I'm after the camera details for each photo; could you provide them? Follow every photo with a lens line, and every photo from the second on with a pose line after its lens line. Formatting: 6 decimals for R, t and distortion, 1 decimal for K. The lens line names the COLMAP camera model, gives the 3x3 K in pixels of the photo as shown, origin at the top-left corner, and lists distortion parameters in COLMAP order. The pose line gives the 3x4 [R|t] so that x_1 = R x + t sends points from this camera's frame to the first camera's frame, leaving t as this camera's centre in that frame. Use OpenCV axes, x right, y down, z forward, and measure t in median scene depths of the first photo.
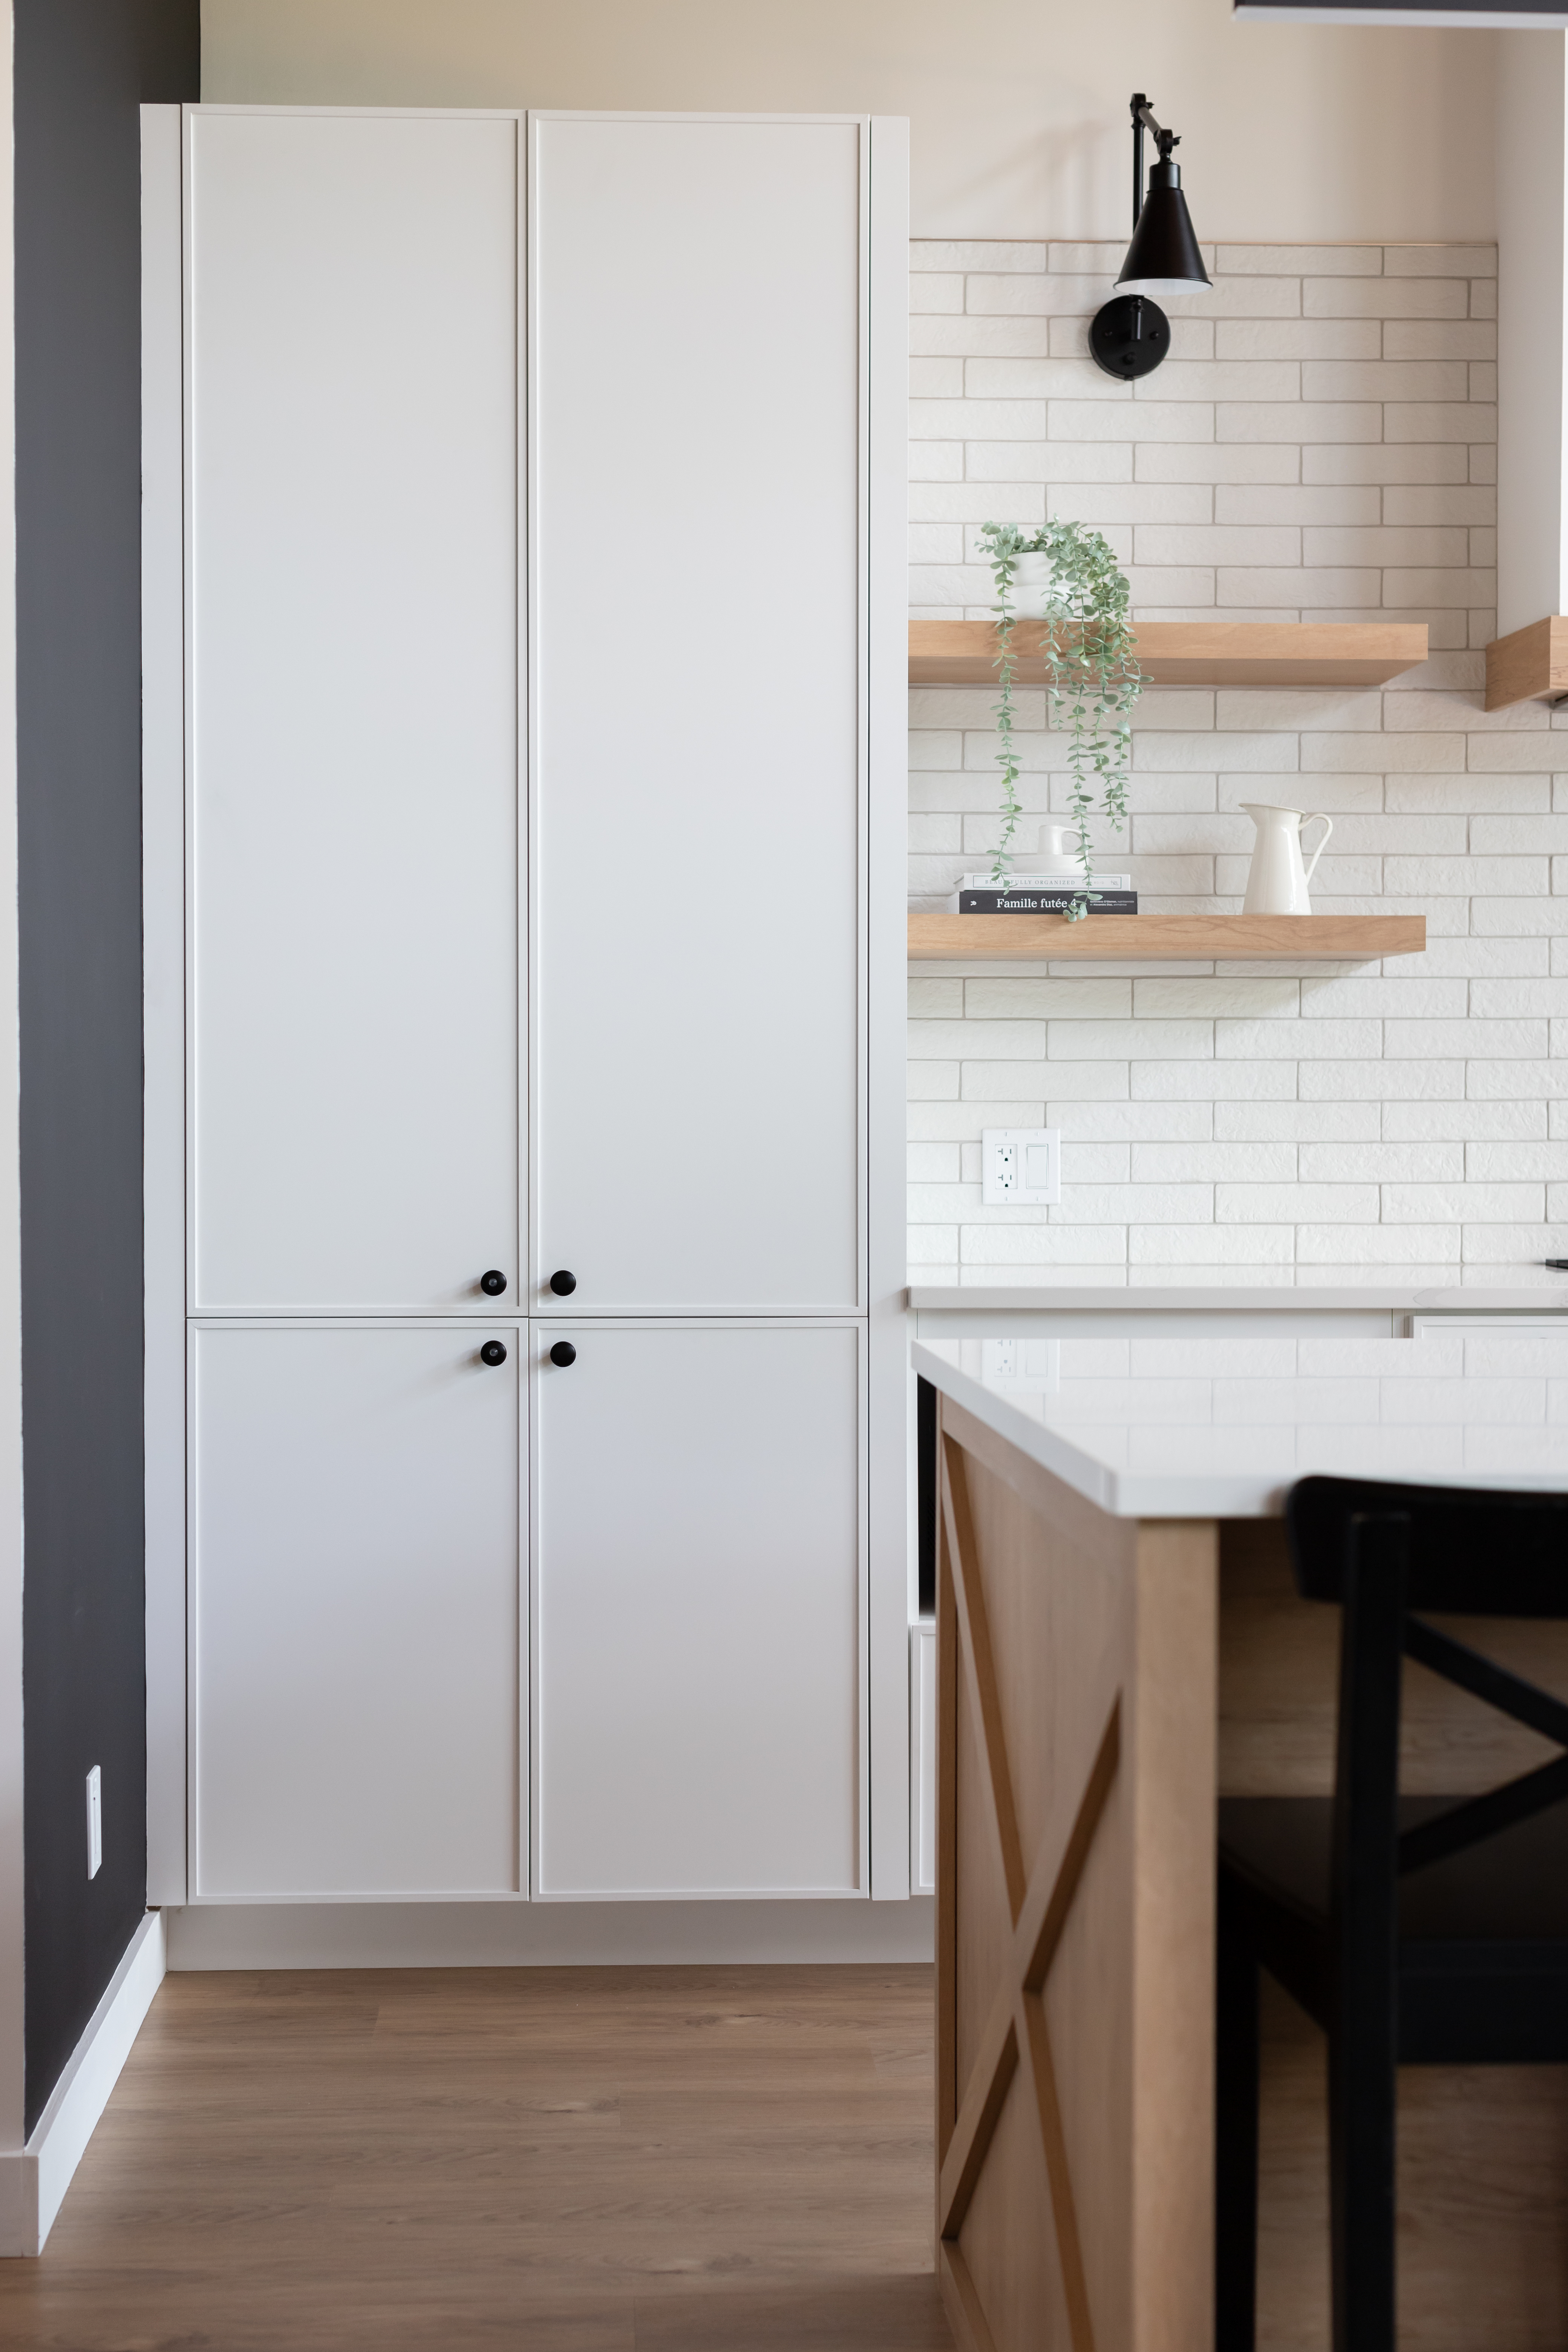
lens RADIAL K [[3457.5, 0, 741.7], [0, 3457.5, 1159.0], [0, 0, 1]] dist [0.056361, 0.000000]
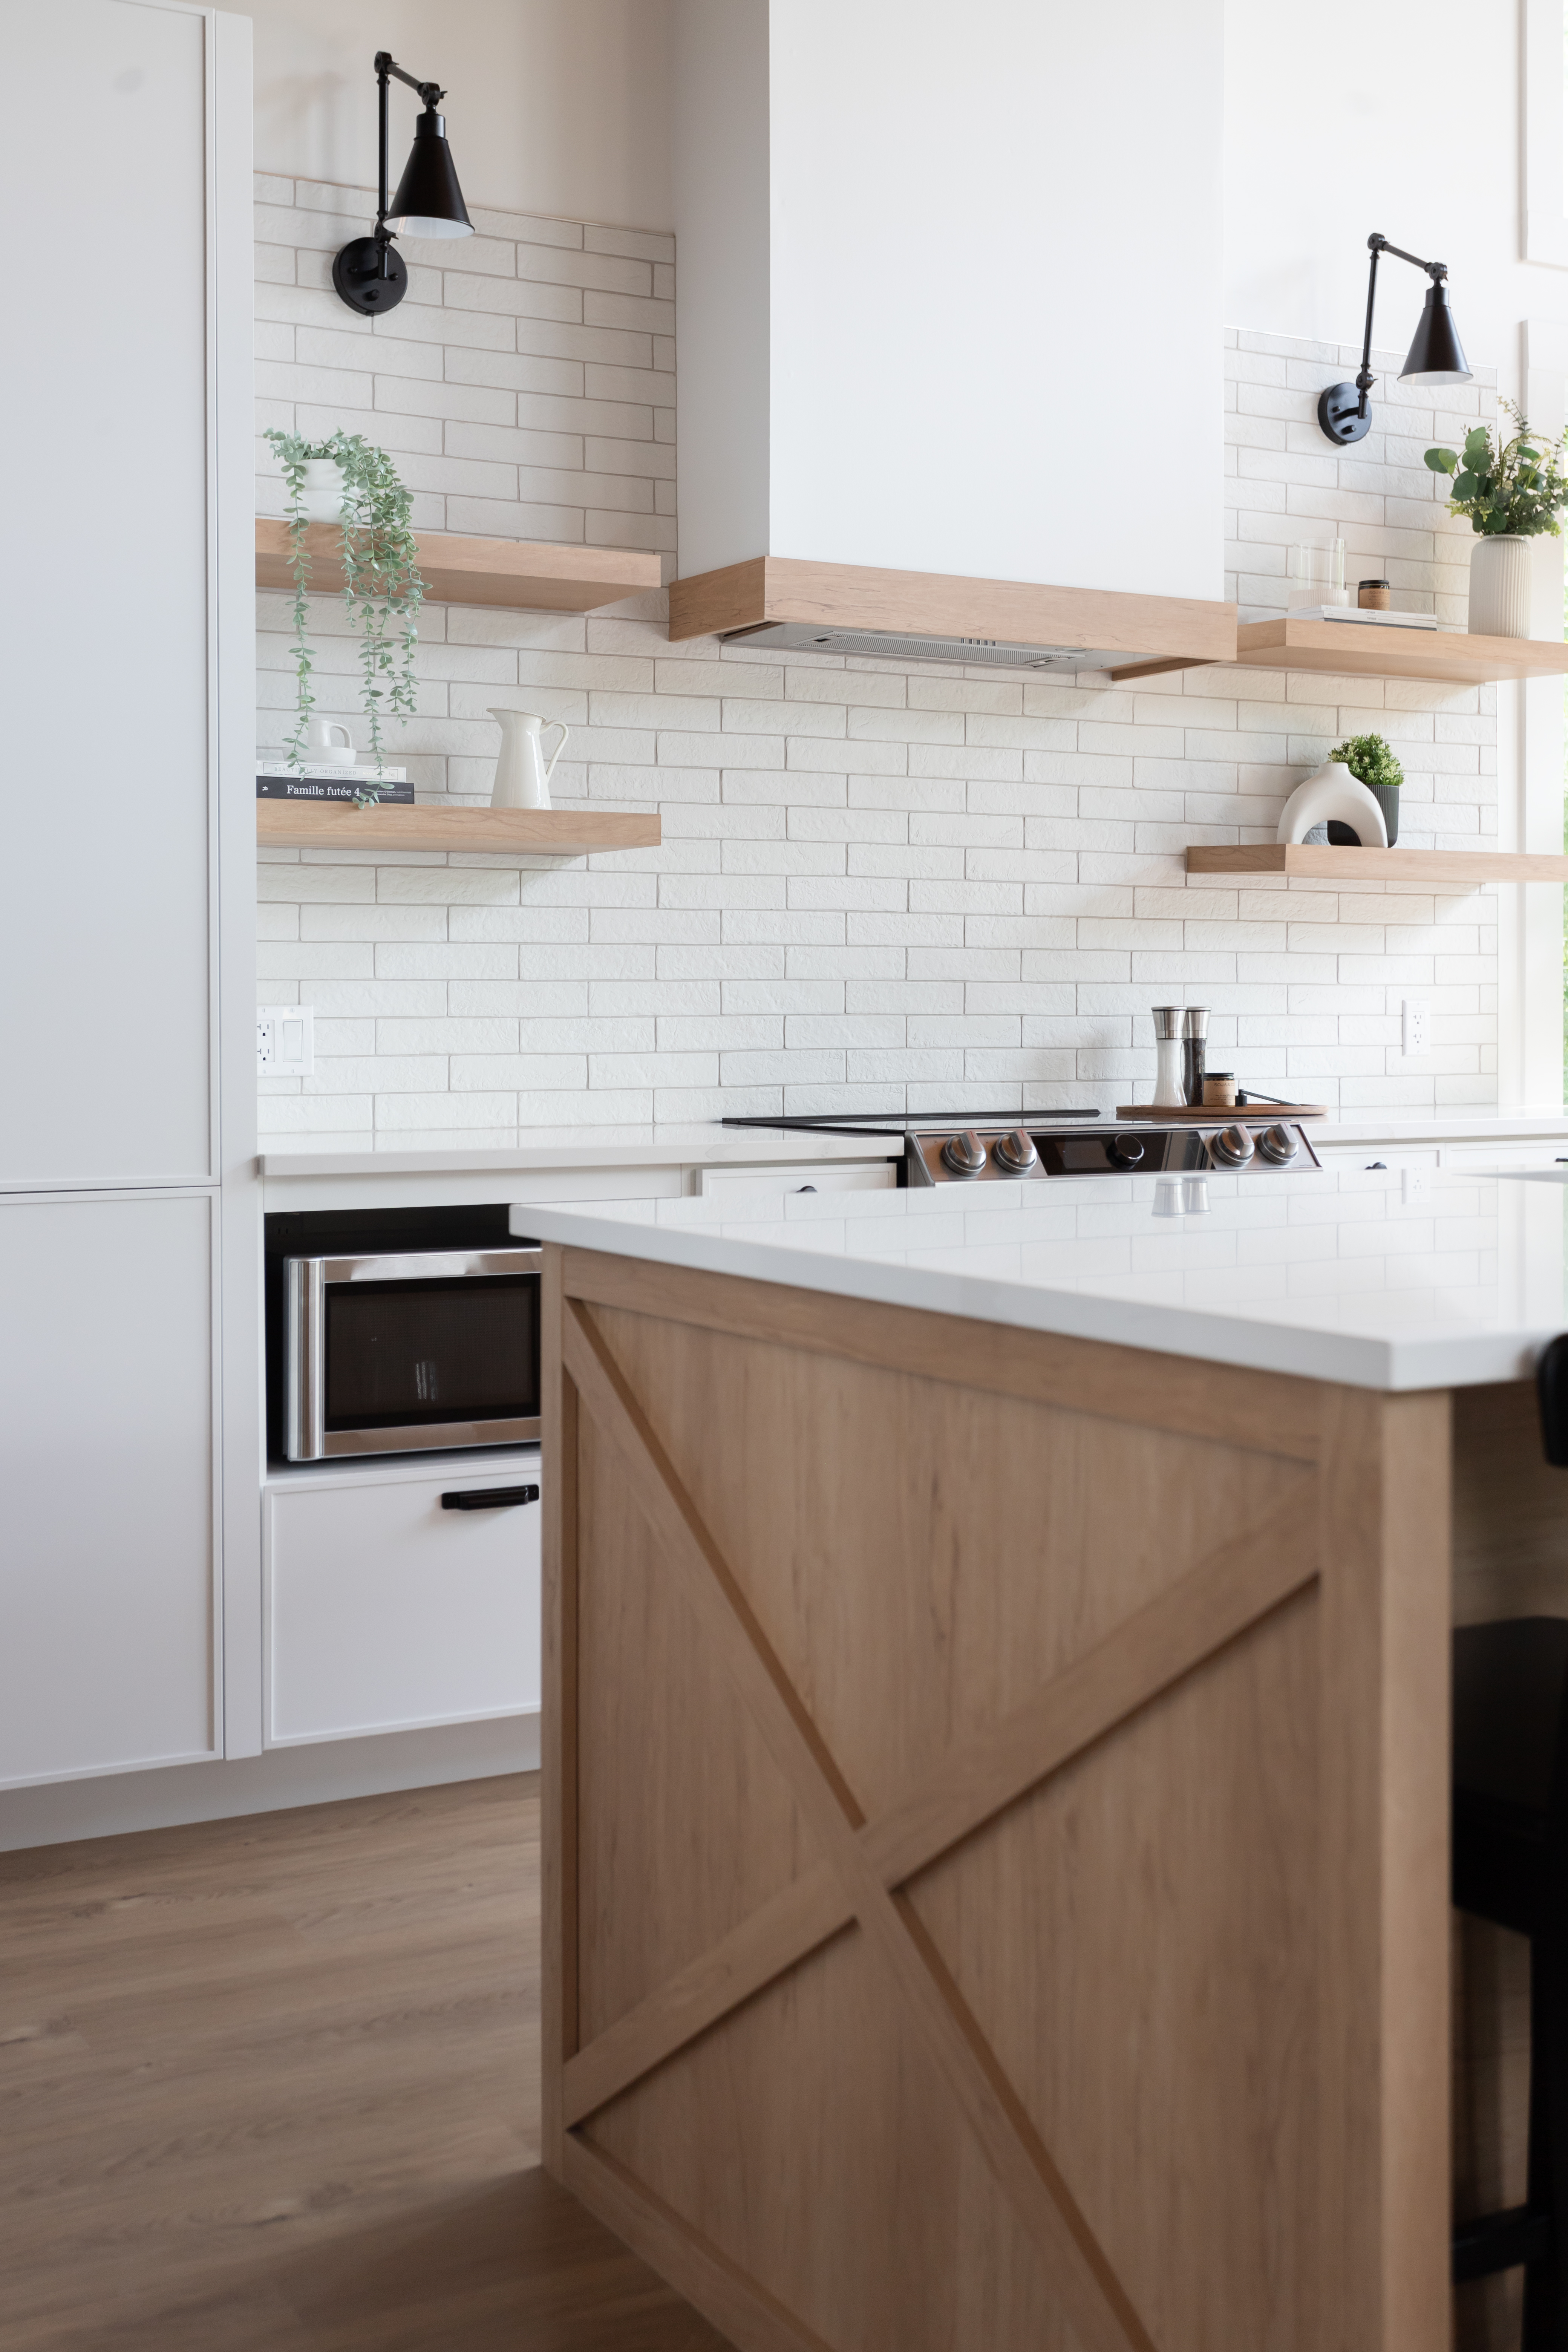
lens RADIAL K [[2682.2, 0, 785.7], [0, 2682.2, 1018.0], [0, 0, 1]] dist [0.035761, 0.000000]
pose [[0.900583, -0.003445, 0.434670, -0.137974], [0.009449, 0.999887, -0.011653, 0.006268], [-0.434581, 0.014601, 0.900515, 0.188832]]
